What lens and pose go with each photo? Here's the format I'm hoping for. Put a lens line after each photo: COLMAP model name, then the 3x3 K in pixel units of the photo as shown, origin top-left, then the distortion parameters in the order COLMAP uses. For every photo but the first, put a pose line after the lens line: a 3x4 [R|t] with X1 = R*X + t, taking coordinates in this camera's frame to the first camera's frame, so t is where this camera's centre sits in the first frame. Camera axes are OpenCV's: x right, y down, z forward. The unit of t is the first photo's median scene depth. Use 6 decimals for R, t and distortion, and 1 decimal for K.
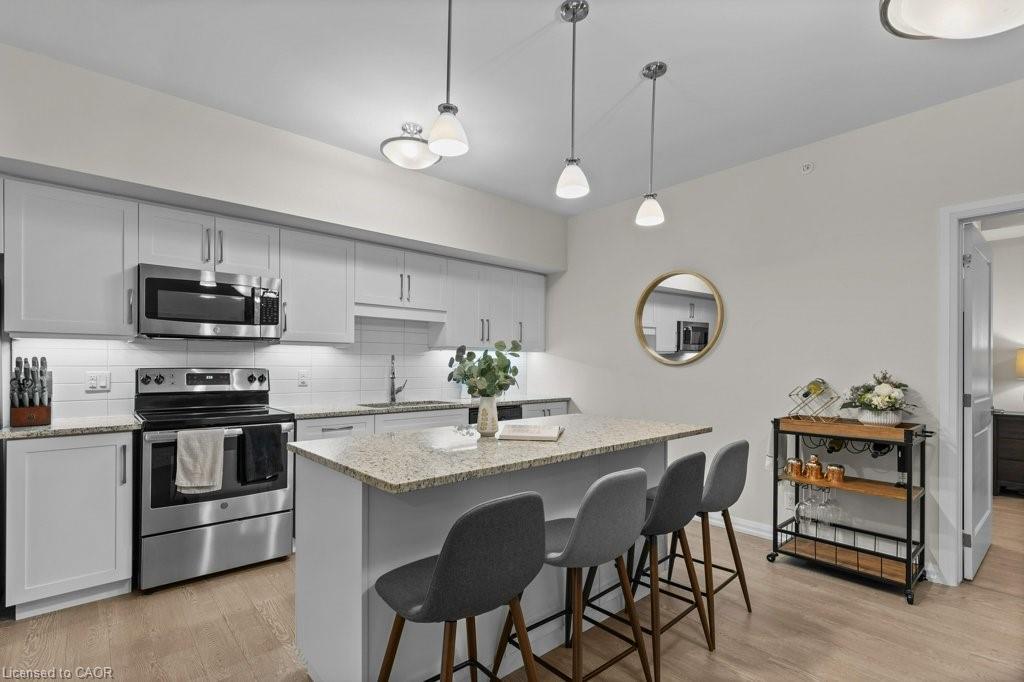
lens RADIAL K [[479.0, 0, 511.9], [0, 479.0, 364.5], [0, 0, 1]] dist [0.002555, 0.000759]
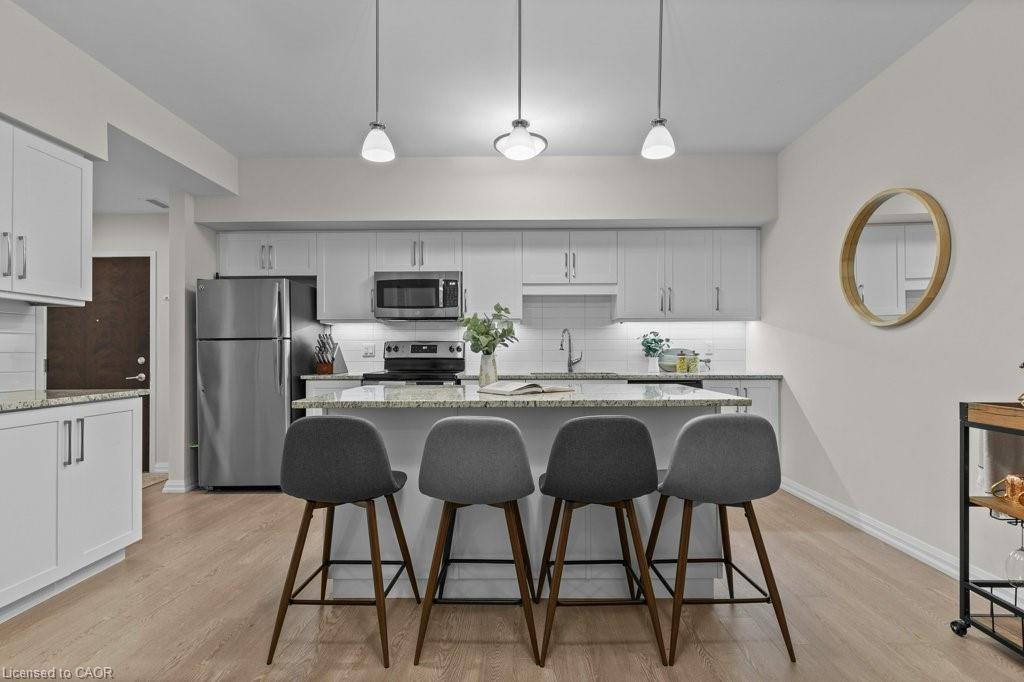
lens RADIAL K [[482.5, 0, 515.5], [0, 482.5, 350.2], [0, 0, 1]] dist [0.005530, 0.000144]
pose [[0.737890, -0.007772, -0.674876, 0.569317], [0.006522, 0.999969, -0.004385, 0.046452], [0.674890, -0.001166, 0.737918, 0.163255]]
